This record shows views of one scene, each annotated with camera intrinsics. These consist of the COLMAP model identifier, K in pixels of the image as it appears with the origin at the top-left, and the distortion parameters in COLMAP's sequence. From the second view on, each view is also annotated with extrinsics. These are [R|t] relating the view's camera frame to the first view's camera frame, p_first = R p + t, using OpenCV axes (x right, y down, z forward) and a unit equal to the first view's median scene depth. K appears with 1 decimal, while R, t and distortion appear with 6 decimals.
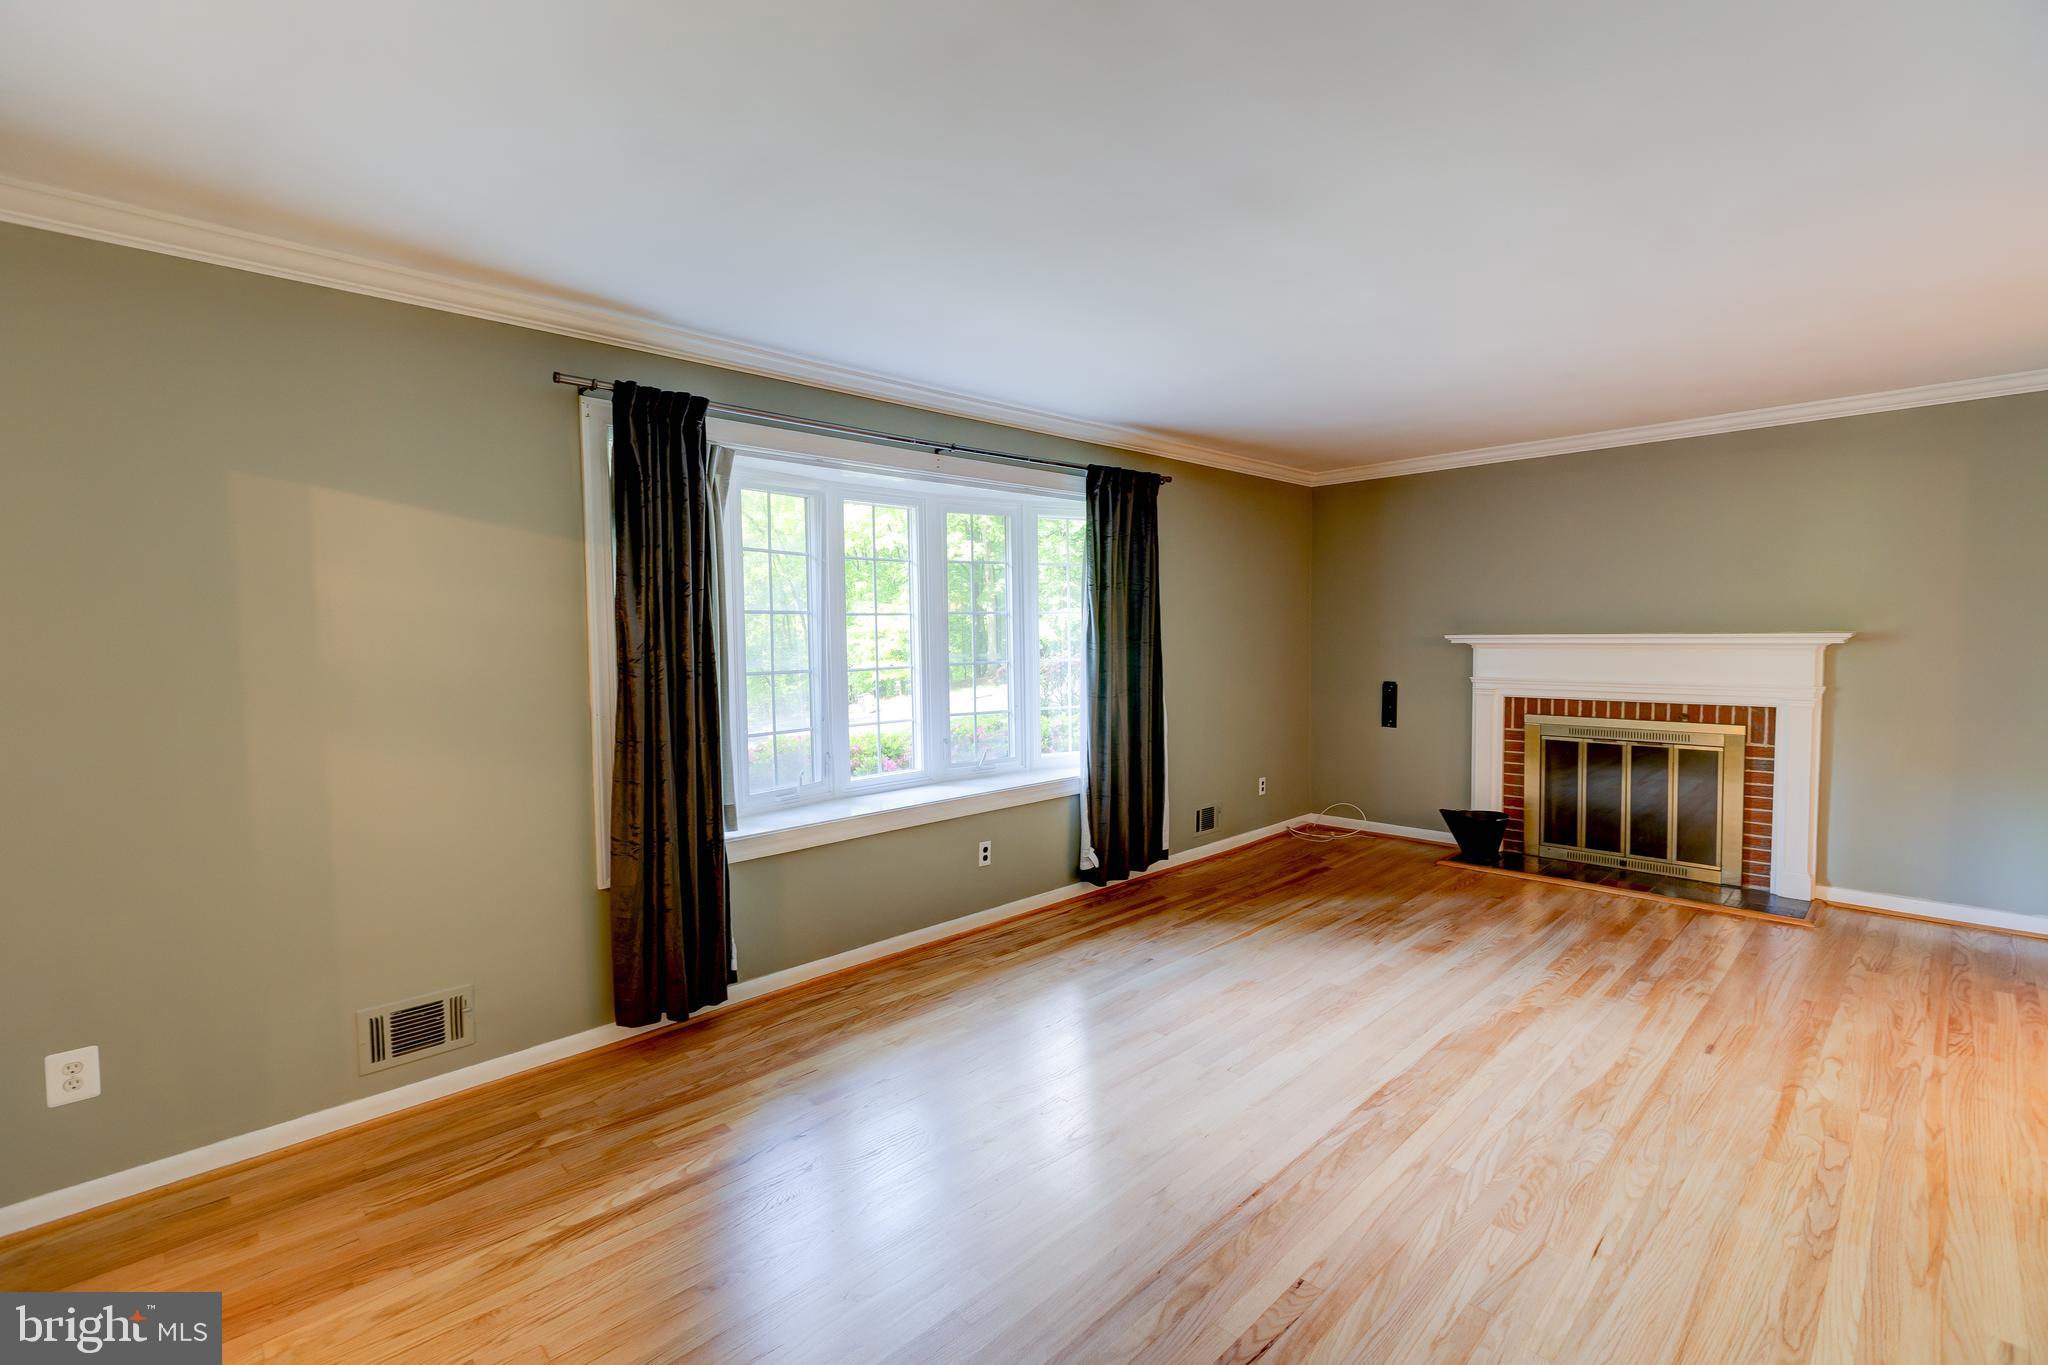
lens RADIAL K [[928.2, 0, 1040.7], [0, 928.2, 680.5], [0, 0, 1]] dist [0.003032, 0.000750]
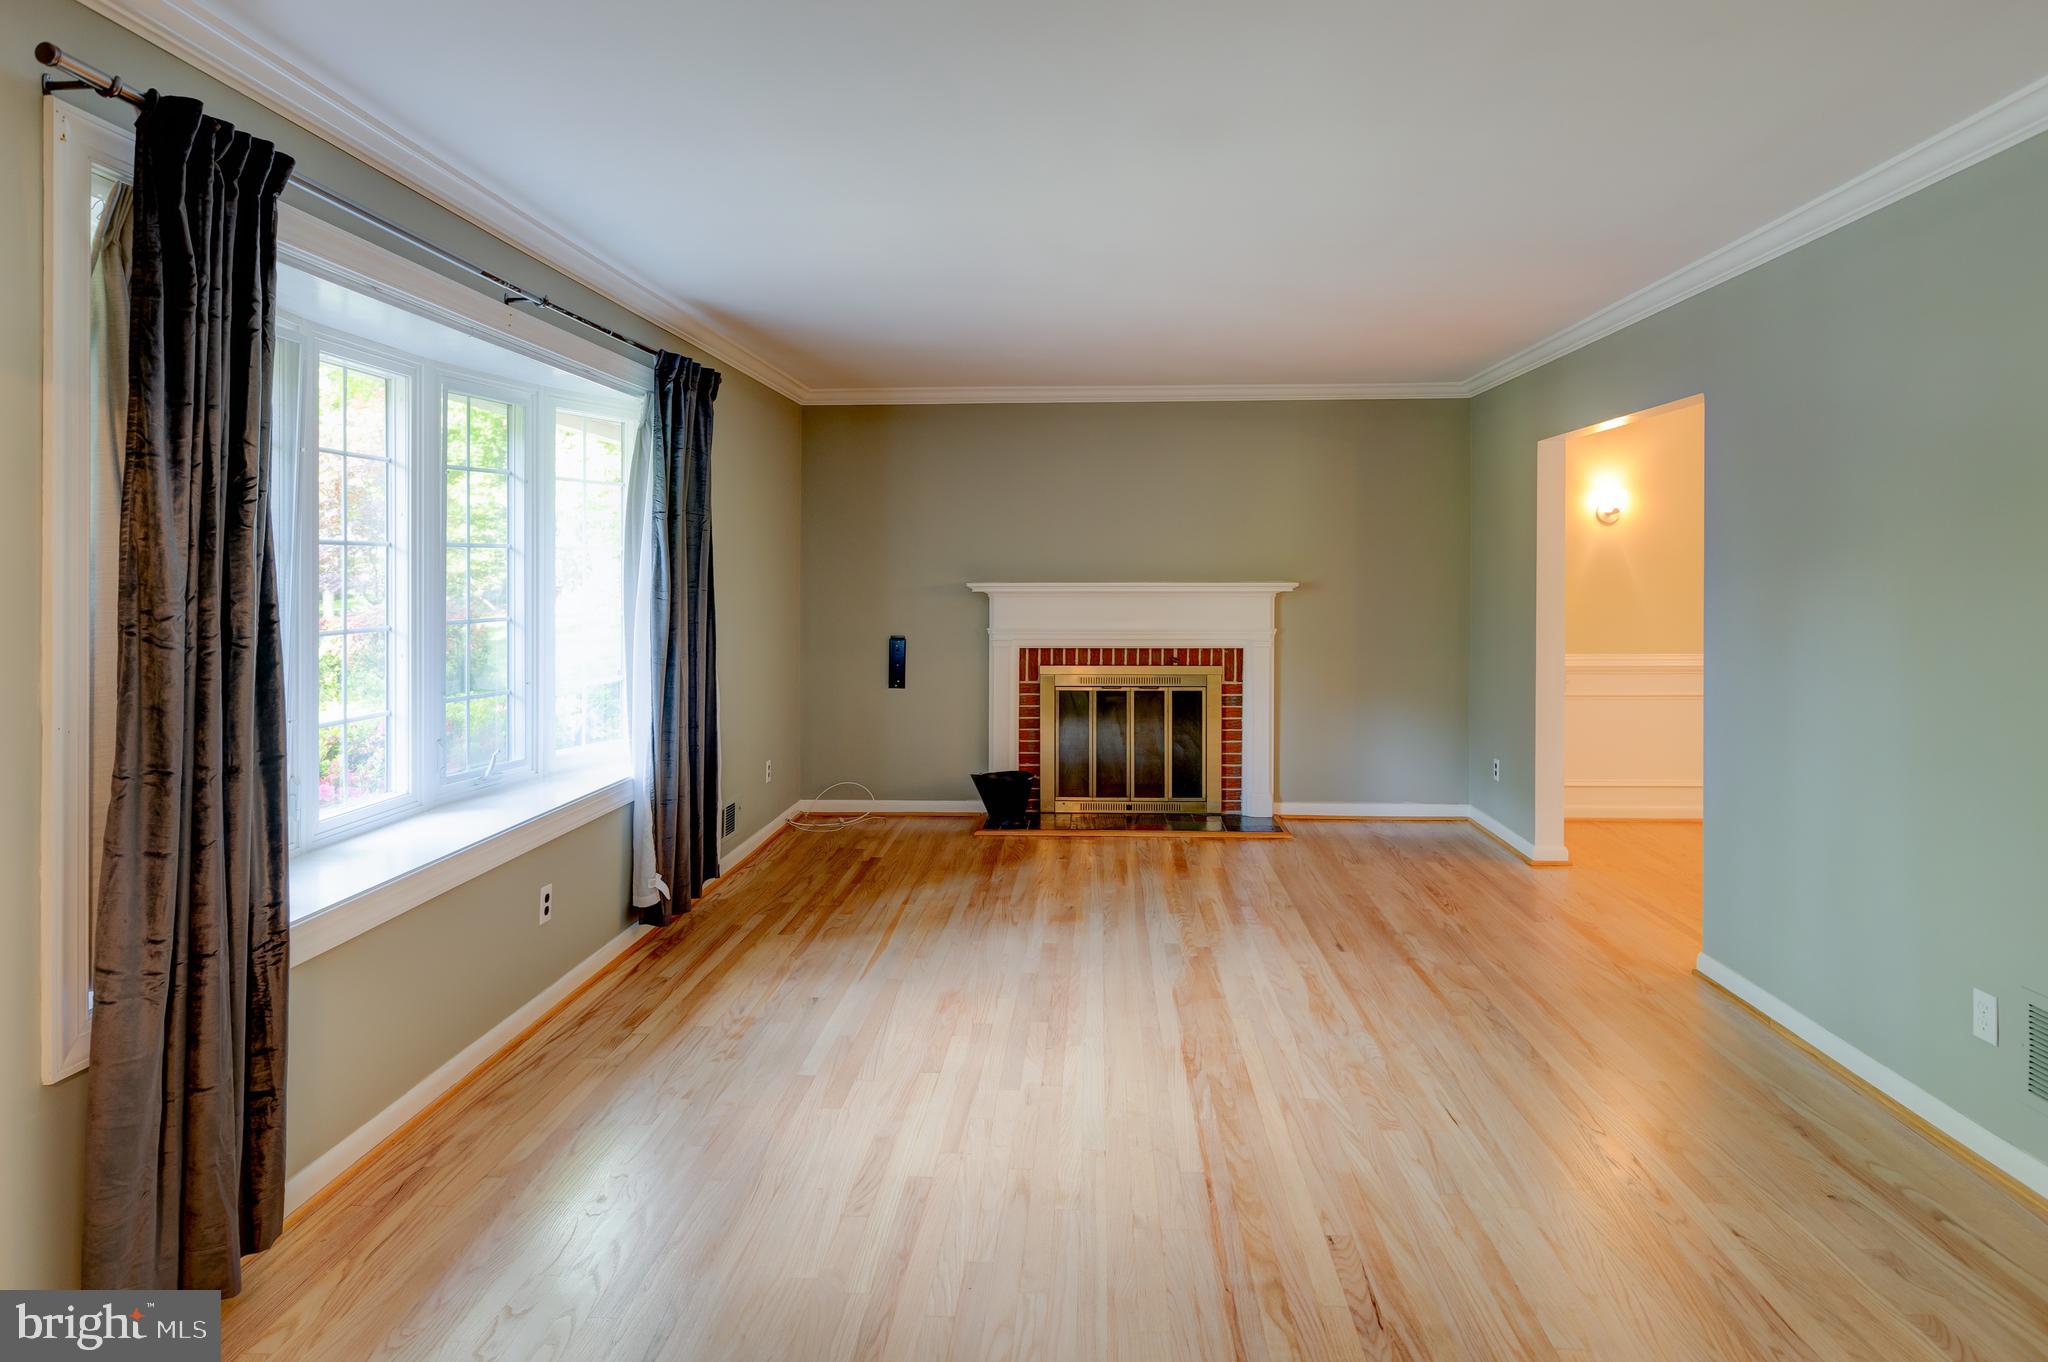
lens RADIAL K [[1160.4, 0, 1072.3], [0, 1160.4, 569.9], [0, 0, 1]] dist [0.000216, 0.000656]
pose [[0.733331, 0.013592, 0.679736, -0.334428], [0.029241, 0.998244, -0.051508, 0.000257], [-0.679243, 0.057648, 0.731646, 0.110669]]
